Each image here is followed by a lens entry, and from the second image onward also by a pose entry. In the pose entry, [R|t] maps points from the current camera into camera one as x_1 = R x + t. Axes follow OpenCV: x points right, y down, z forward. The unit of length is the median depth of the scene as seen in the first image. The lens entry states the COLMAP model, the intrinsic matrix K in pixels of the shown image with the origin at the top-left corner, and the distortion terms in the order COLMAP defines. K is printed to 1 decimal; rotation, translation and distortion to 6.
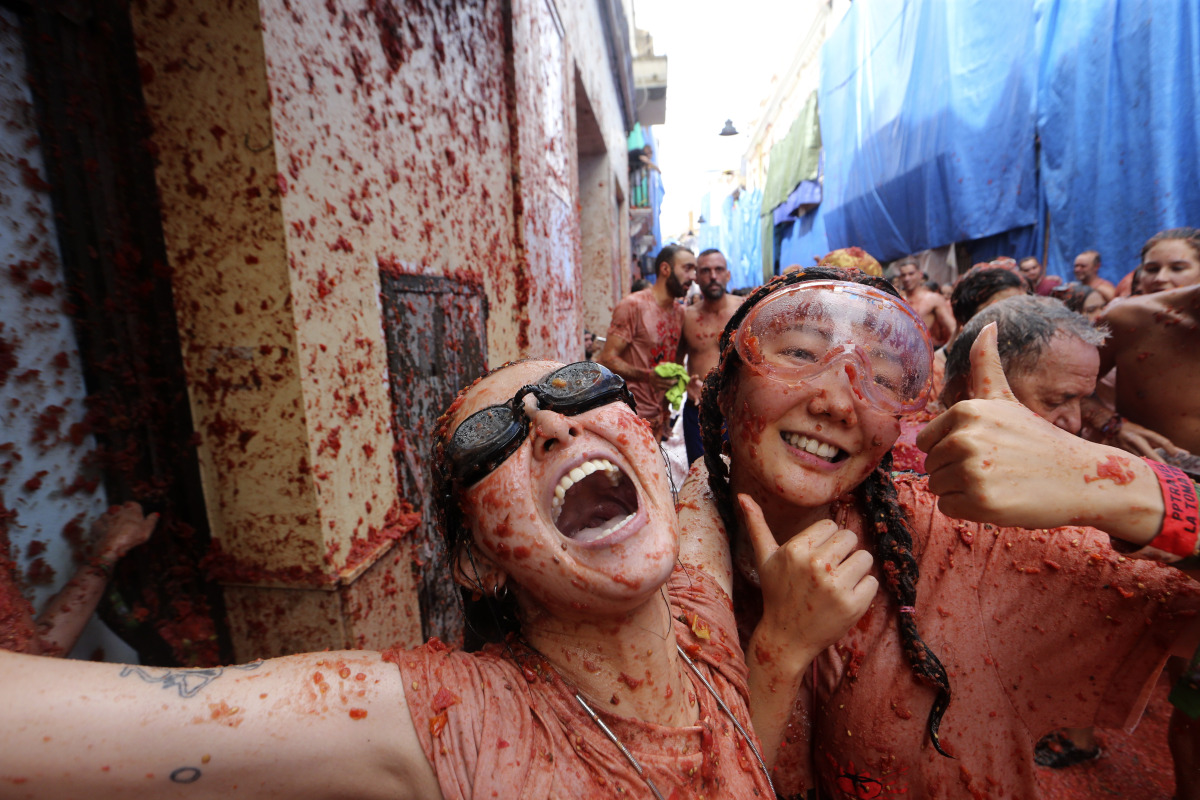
lens RADIAL K [[540.4, 0, 599.3], [0, 540.4, 422.3], [0, 0, 1]] dist [-0.041606, 0.009760]
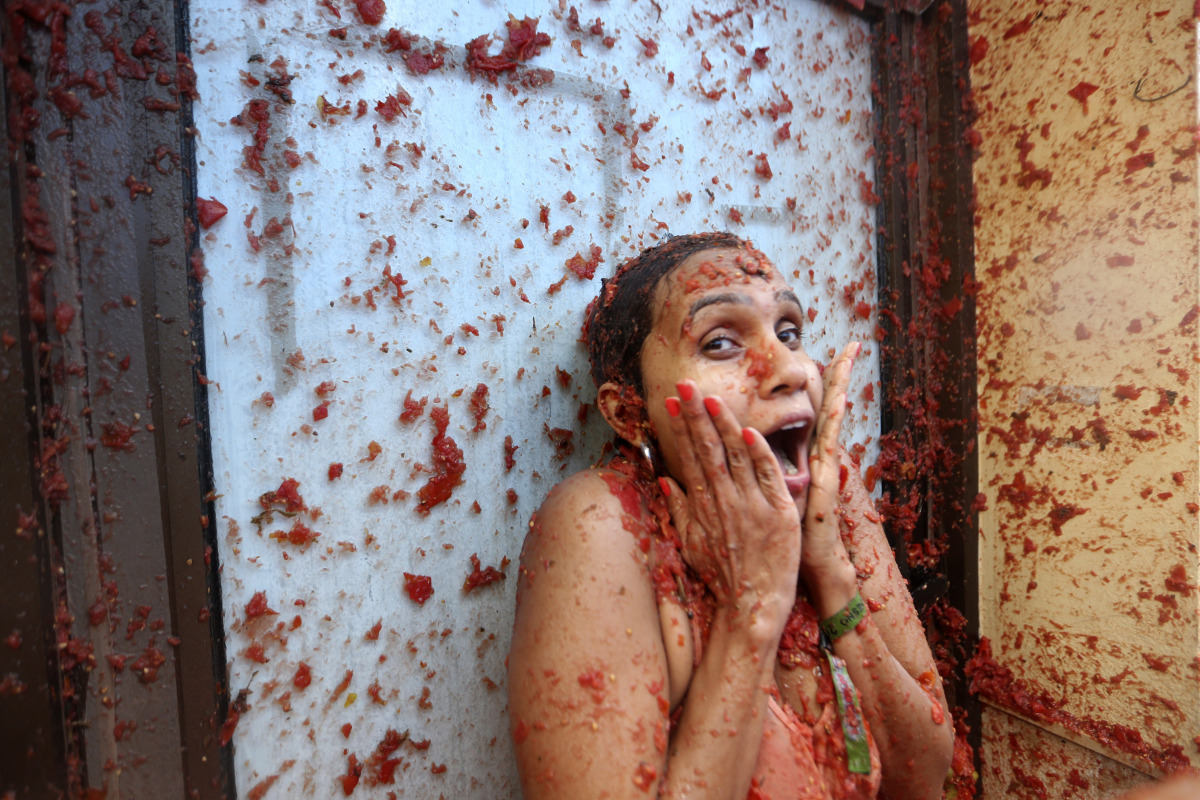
lens RADIAL K [[540.4, 0, 599.3], [0, 540.4, 422.3], [0, 0, 1]] dist [-0.041606, 0.009760]
pose [[0.641756, 0.091464, -0.761435, -0.549887], [-0.141387, 0.989954, -0.000250, -0.004835], [0.753763, 0.107818, 0.648242, 0.076971]]
